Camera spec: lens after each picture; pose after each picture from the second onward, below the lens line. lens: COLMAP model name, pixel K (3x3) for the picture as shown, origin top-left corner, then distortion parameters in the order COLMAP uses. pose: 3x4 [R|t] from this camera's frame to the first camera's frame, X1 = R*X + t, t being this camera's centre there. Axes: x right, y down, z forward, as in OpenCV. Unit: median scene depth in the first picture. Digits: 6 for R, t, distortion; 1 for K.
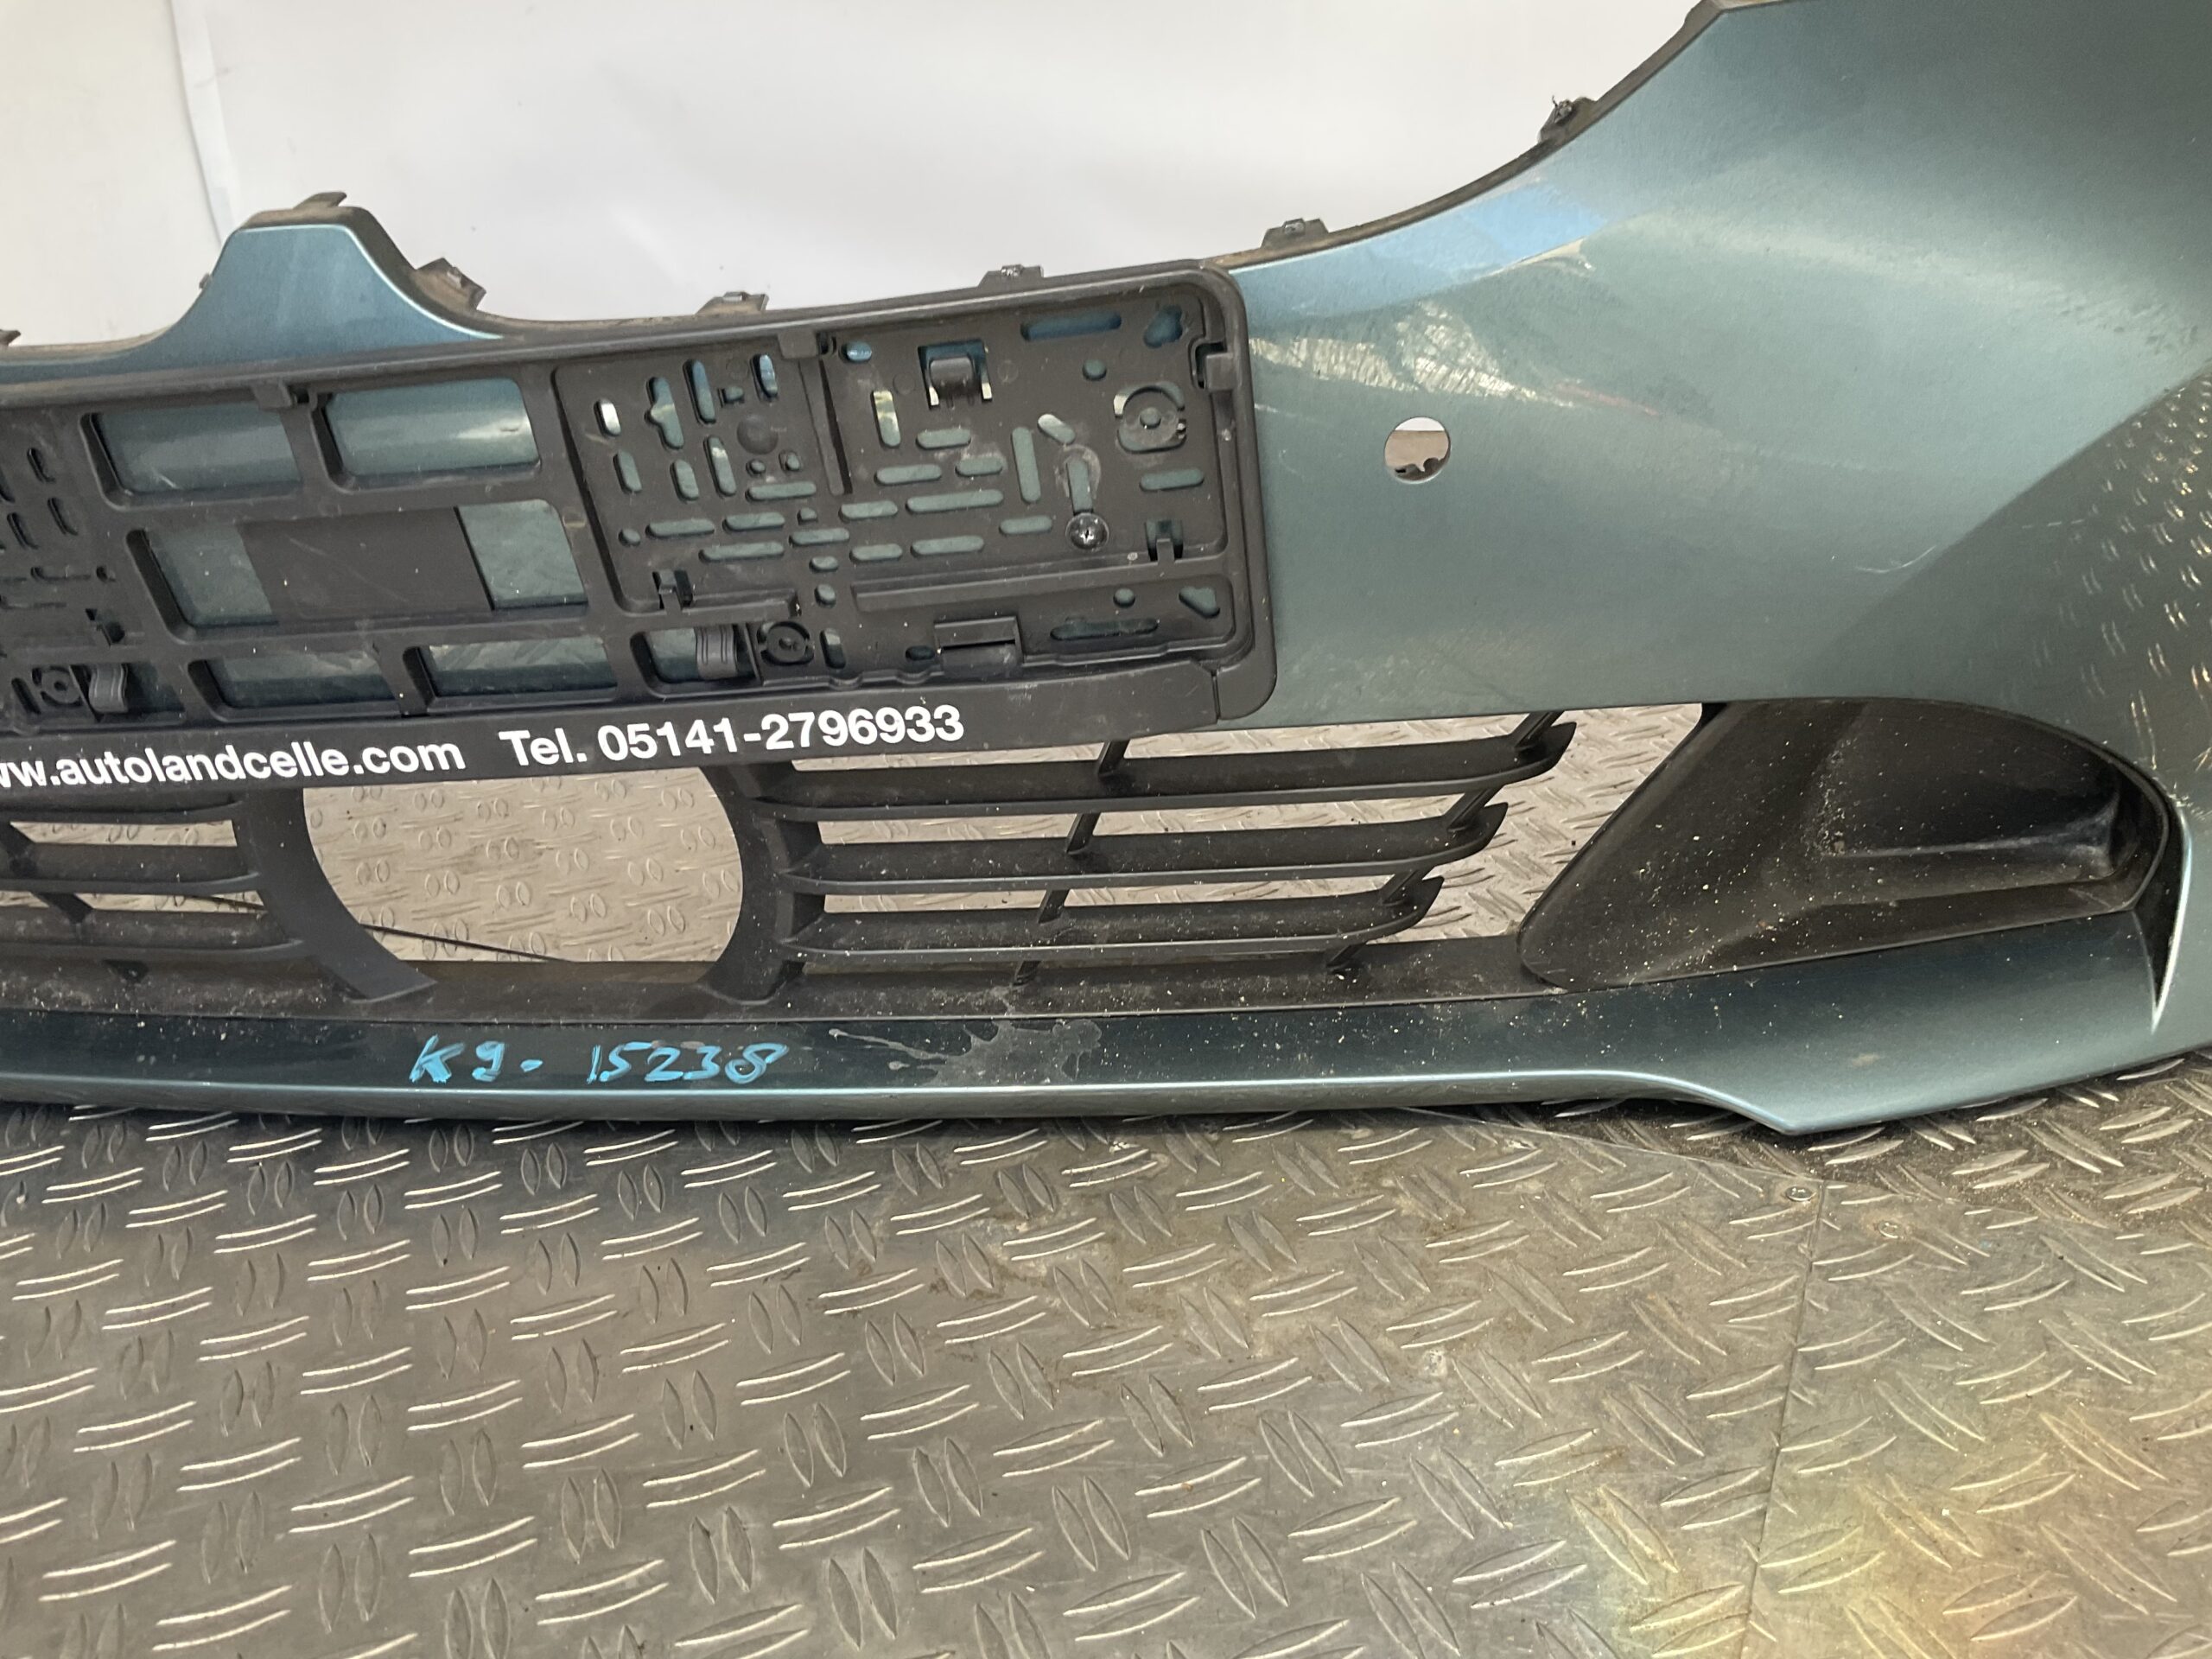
lens RADIAL K [[1825.6, 0, 1126.0], [0, 1825.6, 795.5], [0, 0, 1]] dist [0.091760, -0.190554]
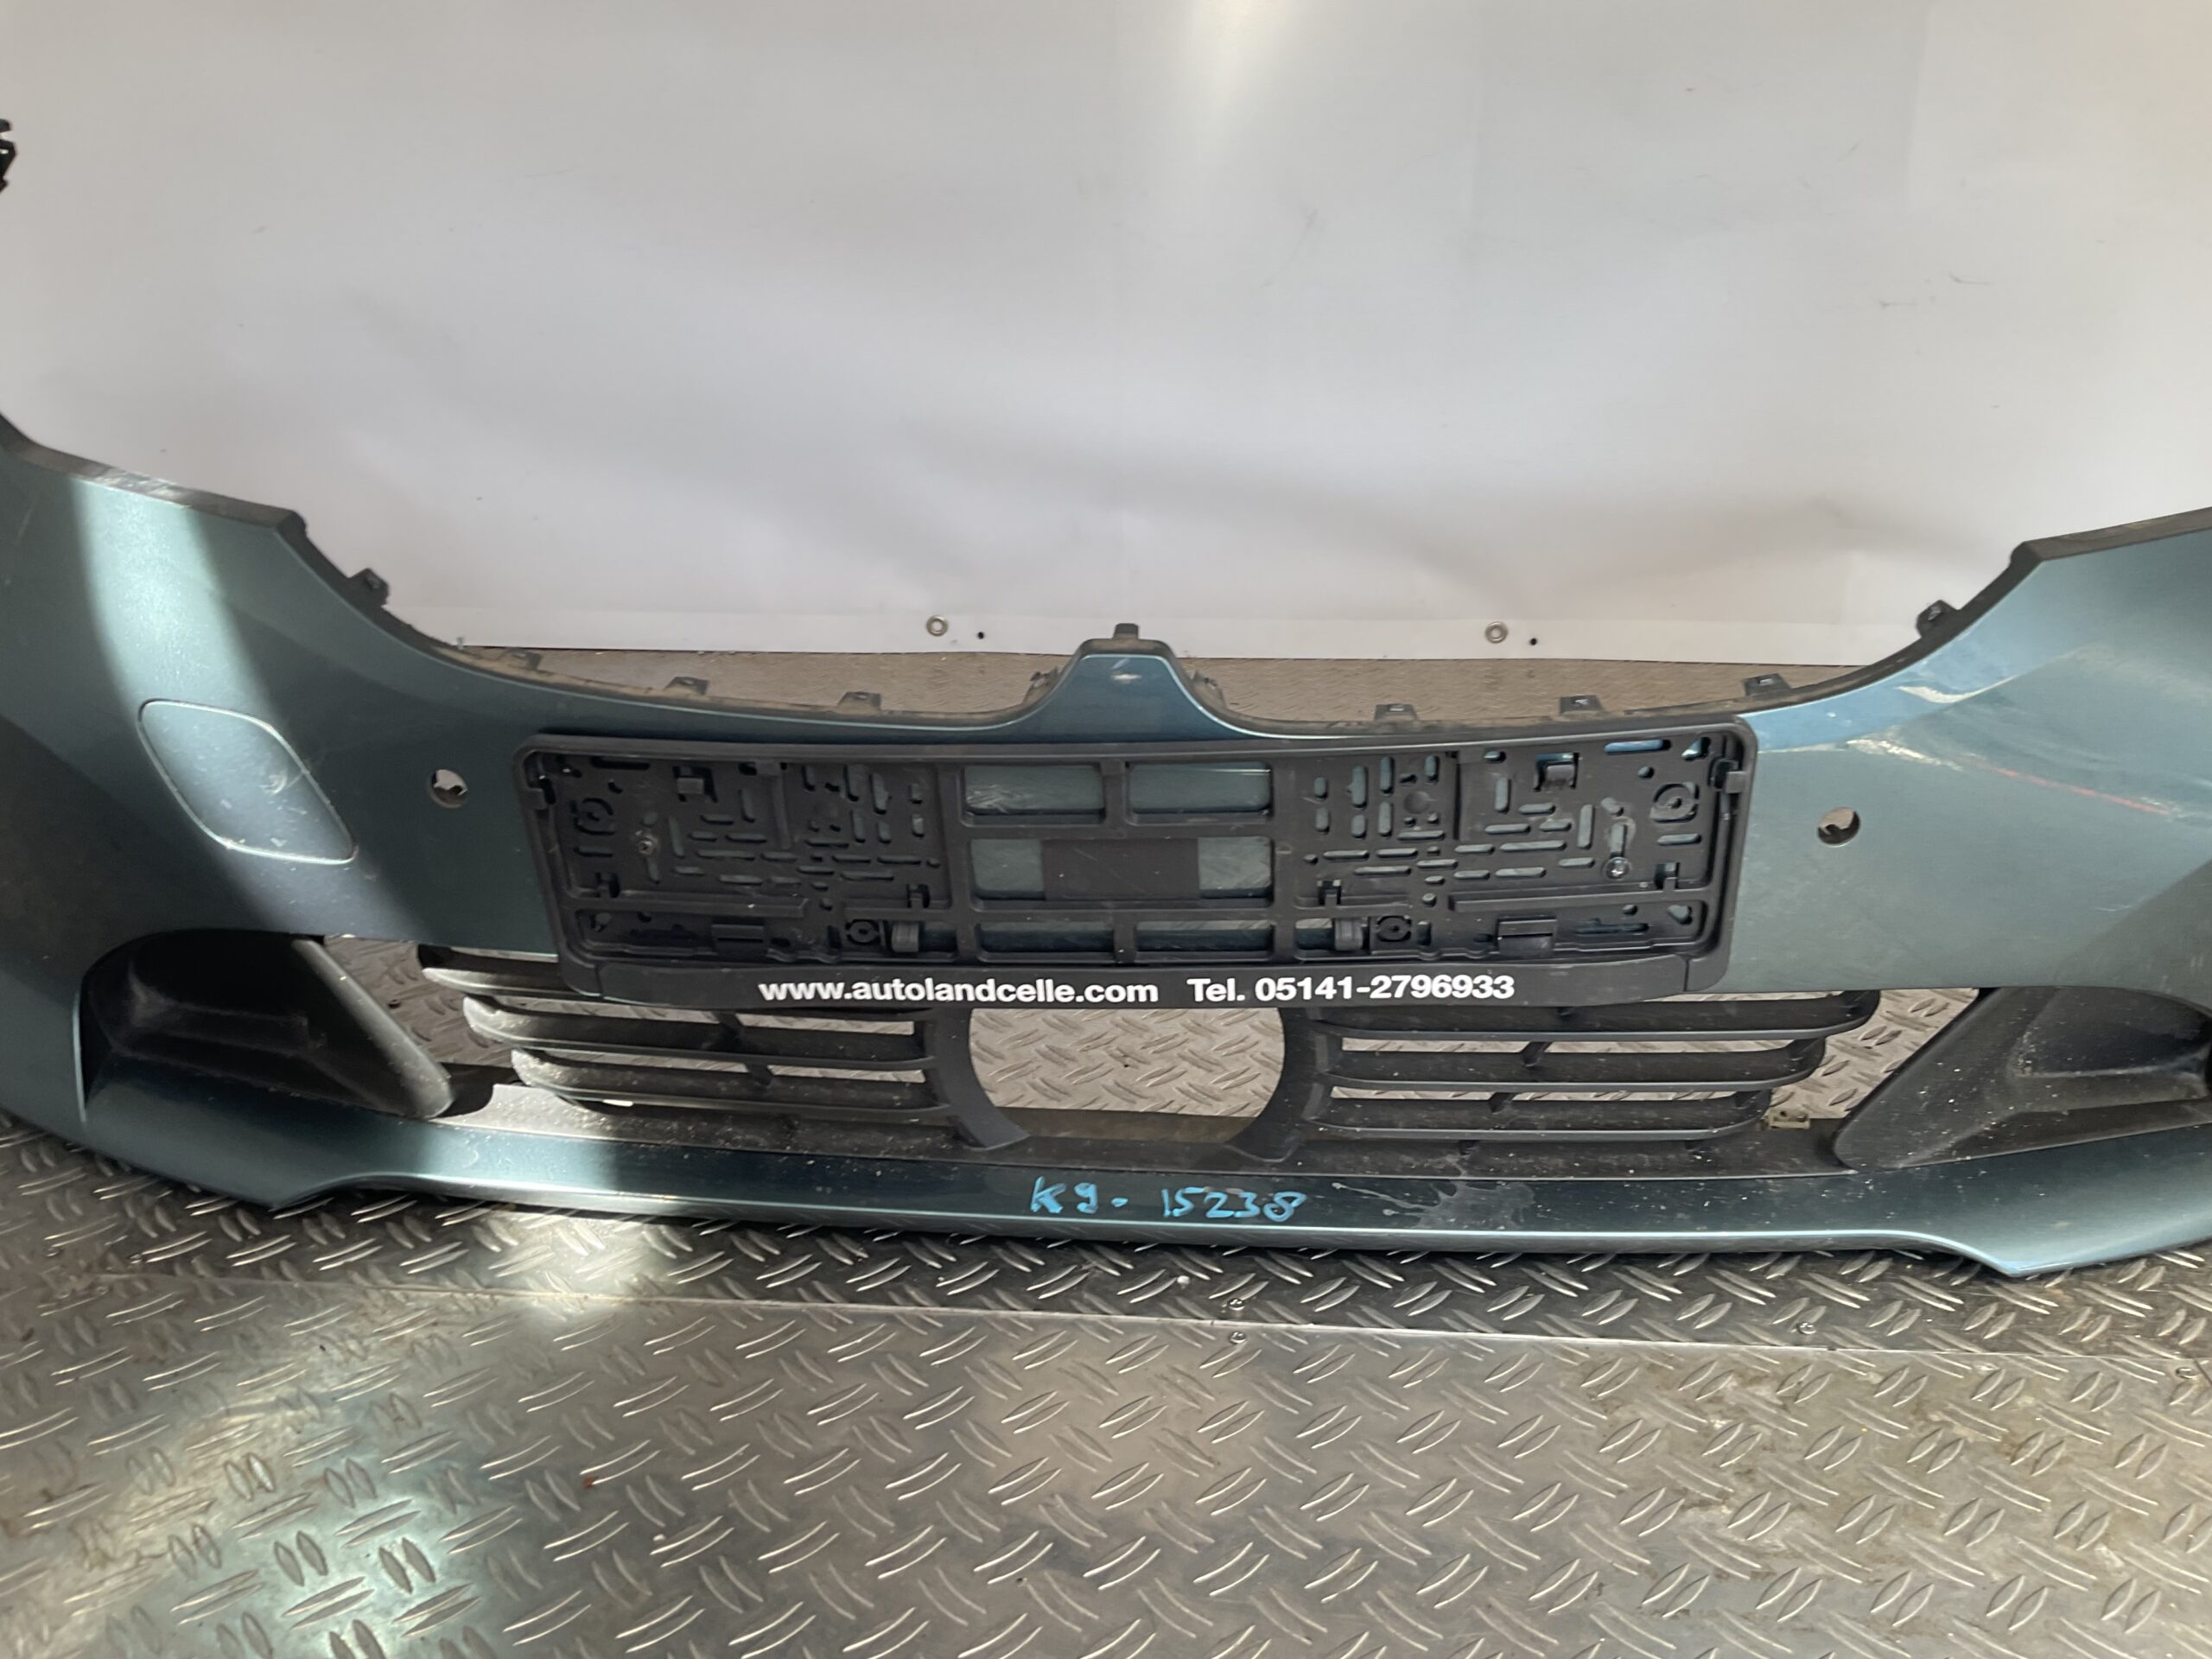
lens RADIAL K [[1824.0, 0, 1103.8], [0, 1824.0, 789.2], [0, 0, 1]] dist [0.105279, -0.223046]
pose [[0.997389, 0.039597, 0.060395, -0.475726], [-0.036587, 0.998071, -0.050155, -0.104403], [-0.062265, 0.047815, 0.996914, -0.432873]]
